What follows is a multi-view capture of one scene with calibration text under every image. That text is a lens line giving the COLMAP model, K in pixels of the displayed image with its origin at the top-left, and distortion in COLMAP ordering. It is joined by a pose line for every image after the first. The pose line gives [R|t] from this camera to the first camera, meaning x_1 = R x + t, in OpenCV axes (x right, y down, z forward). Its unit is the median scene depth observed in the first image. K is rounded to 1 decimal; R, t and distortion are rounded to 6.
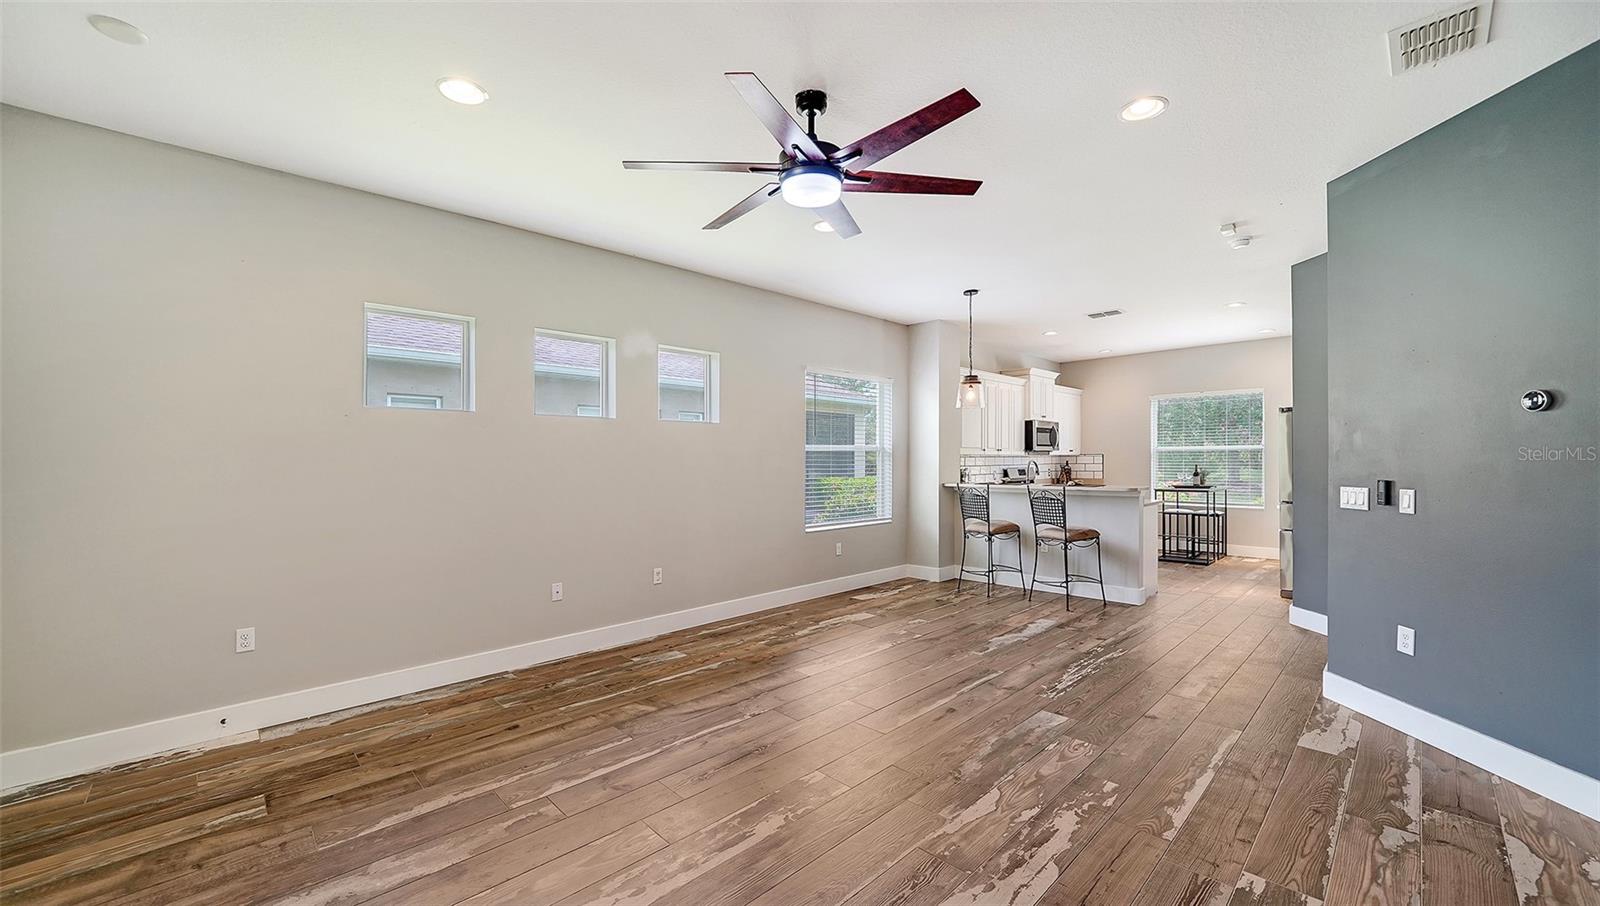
lens RADIAL K [[614.2, 0, 794.2], [0, 614.2, 460.8], [0, 0, 1]] dist [-0.008281, 0.000213]
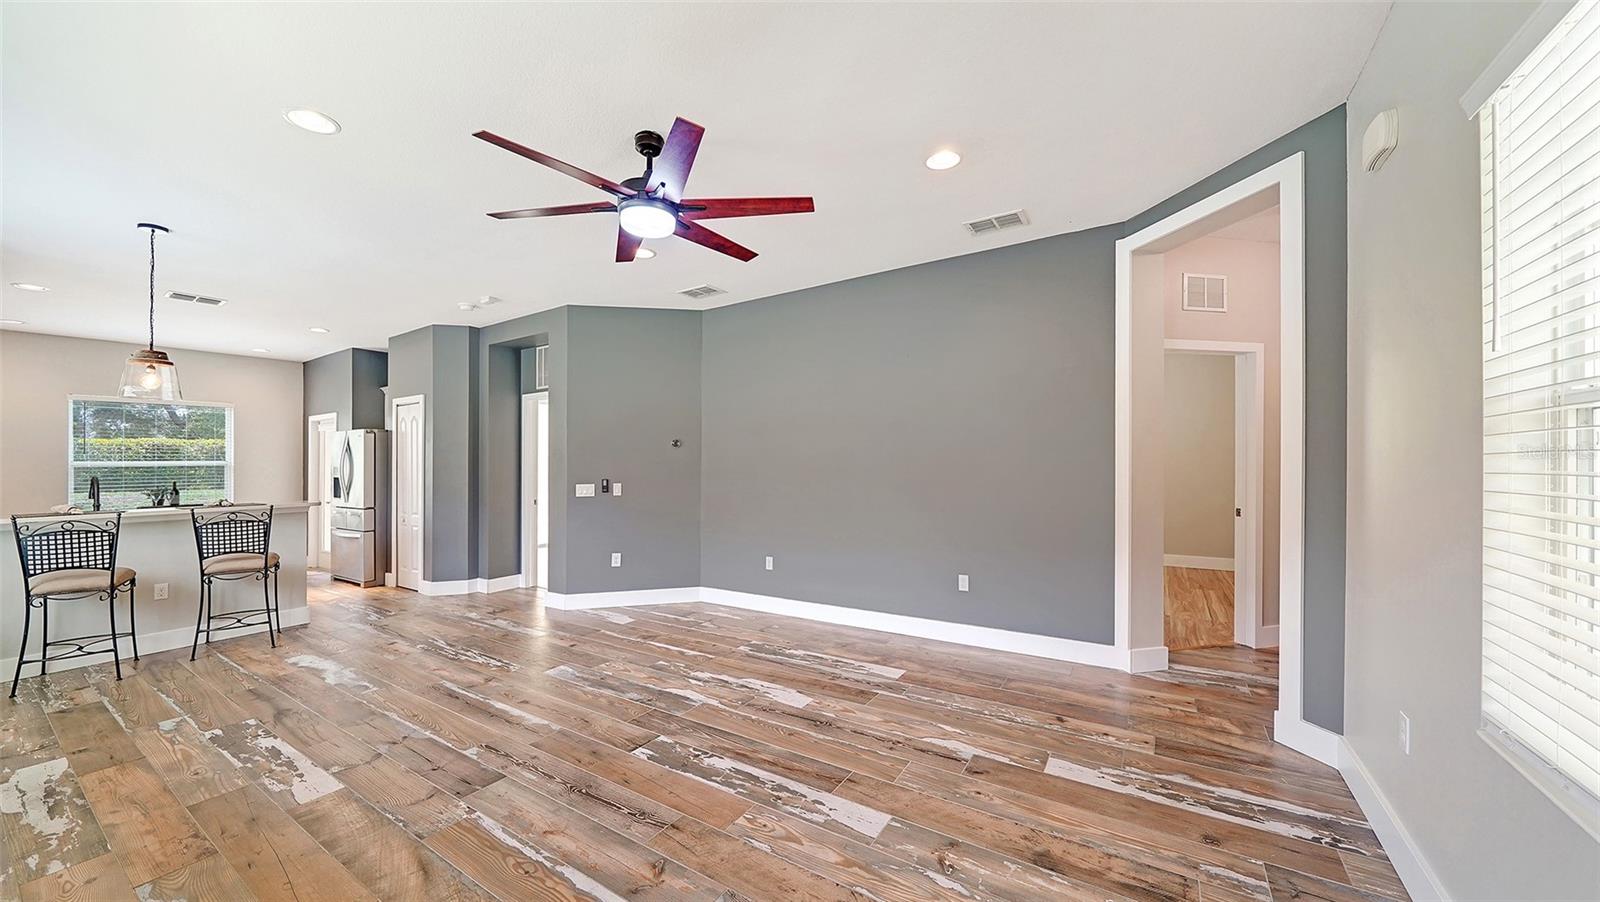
lens RADIAL K [[565.0, 0, 789.9], [0, 565.0, 466.5], [0, 0, 1]] dist [-0.001495, -0.000320]
pose [[-0.217452, 0.005127, 0.976057, -0.736311], [0.019680, 0.999806, -0.000867, 0.006610], [-0.975873, 0.019020, -0.217511, 0.690601]]
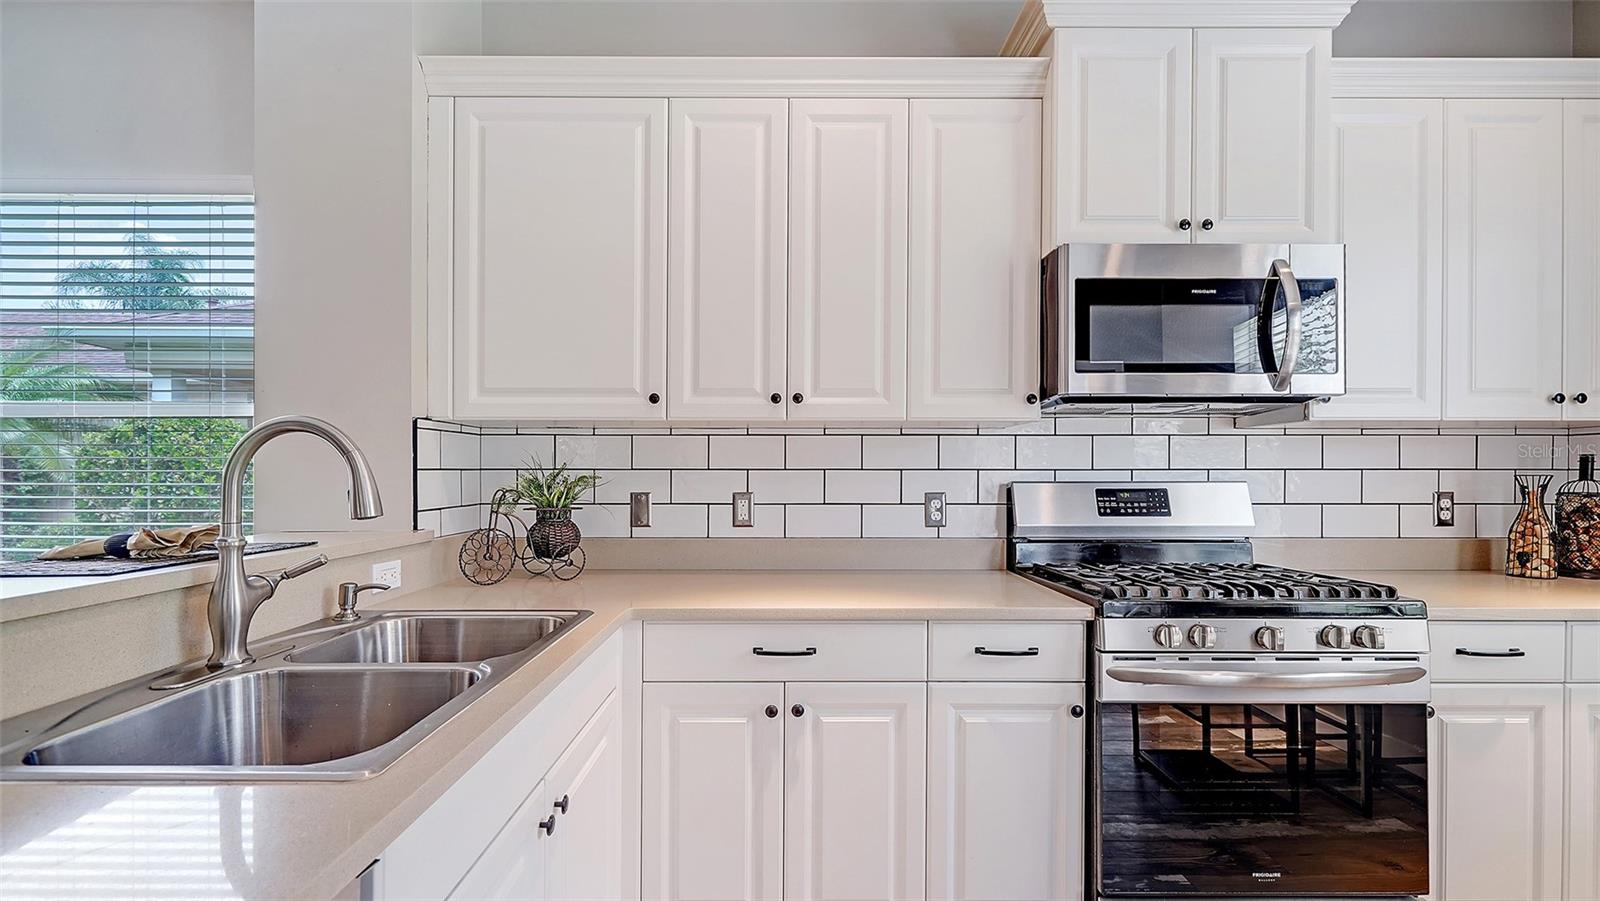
lens RADIAL K [[684.9, 0, 769.3], [0, 684.9, 471.8], [0, 0, 1]] dist [-0.000129, -0.000099]
pose [[0.716926, 0.005264, -0.697129, 1.104709], [-0.005780, 0.999982, 0.001607, 0.019096], [0.697125, 0.002877, 0.716944, 1.780631]]
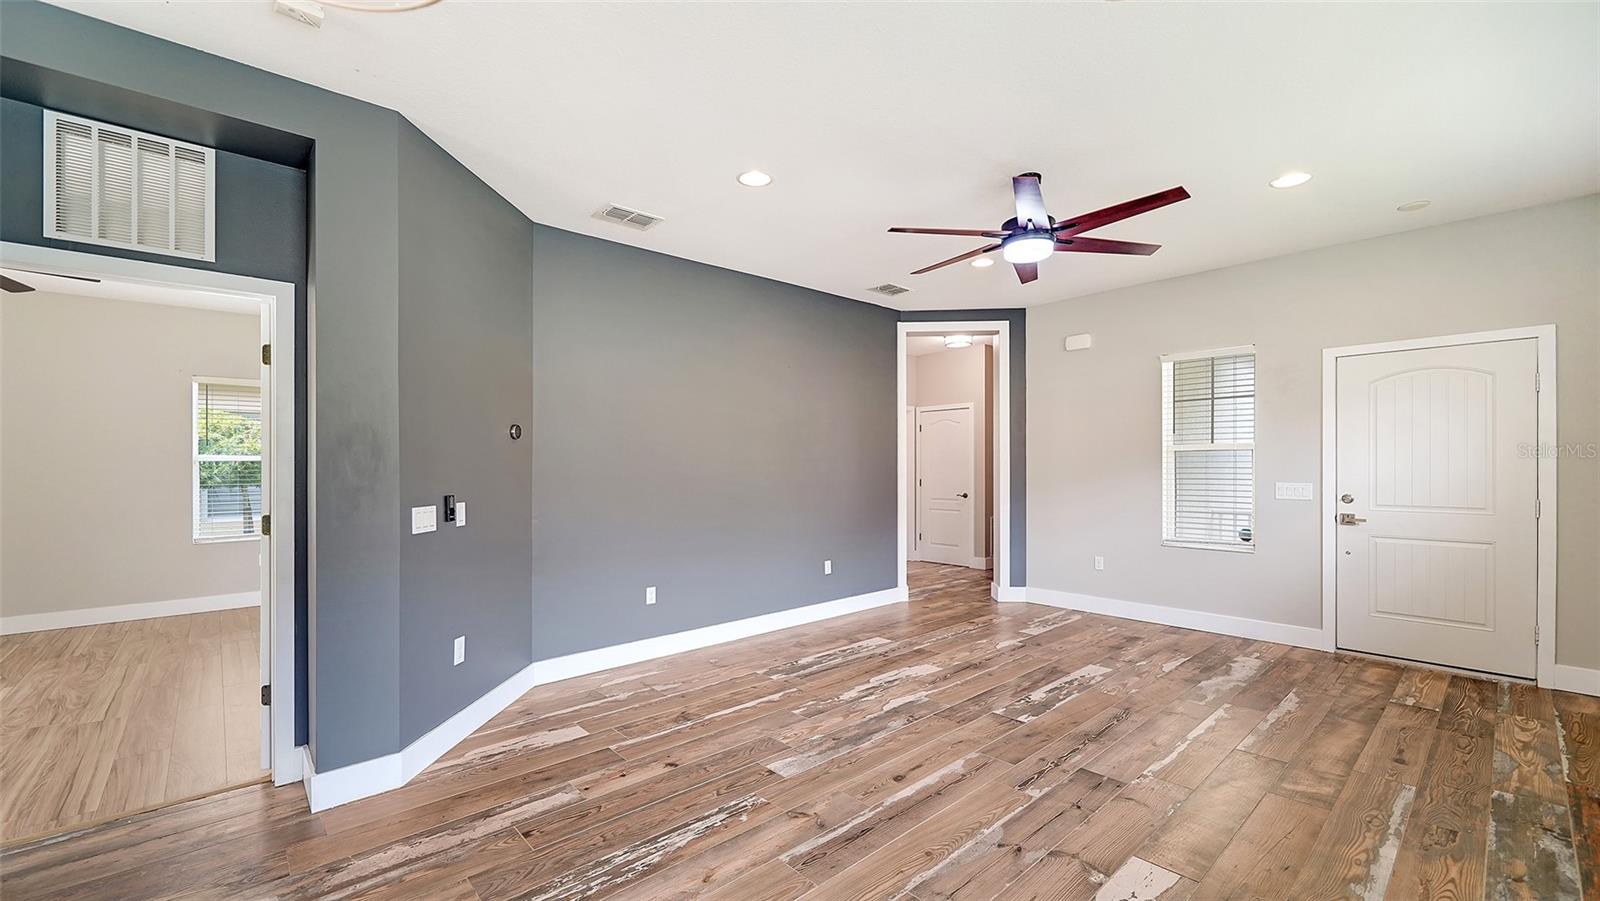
lens RADIAL K [[648.4, 0, 792.4], [0, 648.4, 449.5], [0, 0, 1]] dist [0.001117, 0.000239]
pose [[-0.999023, 0.016234, 0.041098, 0.323268], [0.015351, 0.999647, -0.021705, -0.008977], [-0.041435, -0.021053, -0.998919, 1.708815]]
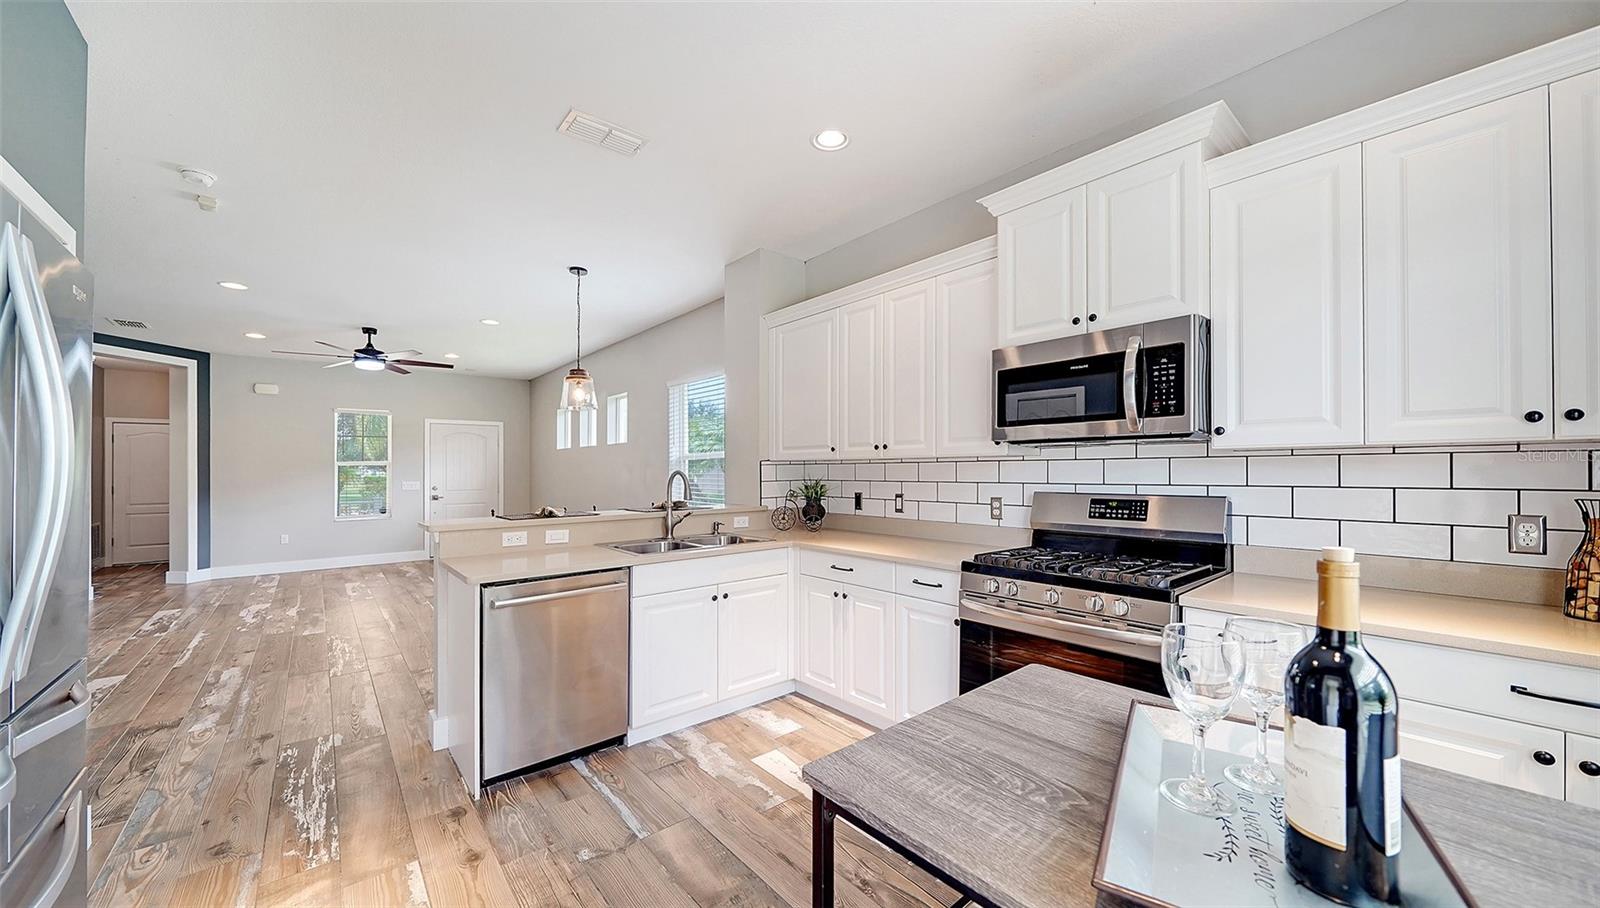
lens RADIAL K [[567.5, 0, 797.9], [0, 567.5, 460.9], [0, 0, 1]] dist [0.000089, -0.000121]
pose [[-0.064633, -0.007538, -0.997881, 1.631053], [0.007032, 0.999943, -0.008009, -0.010913], [0.997884, -0.007534, -0.064577, 2.111209]]
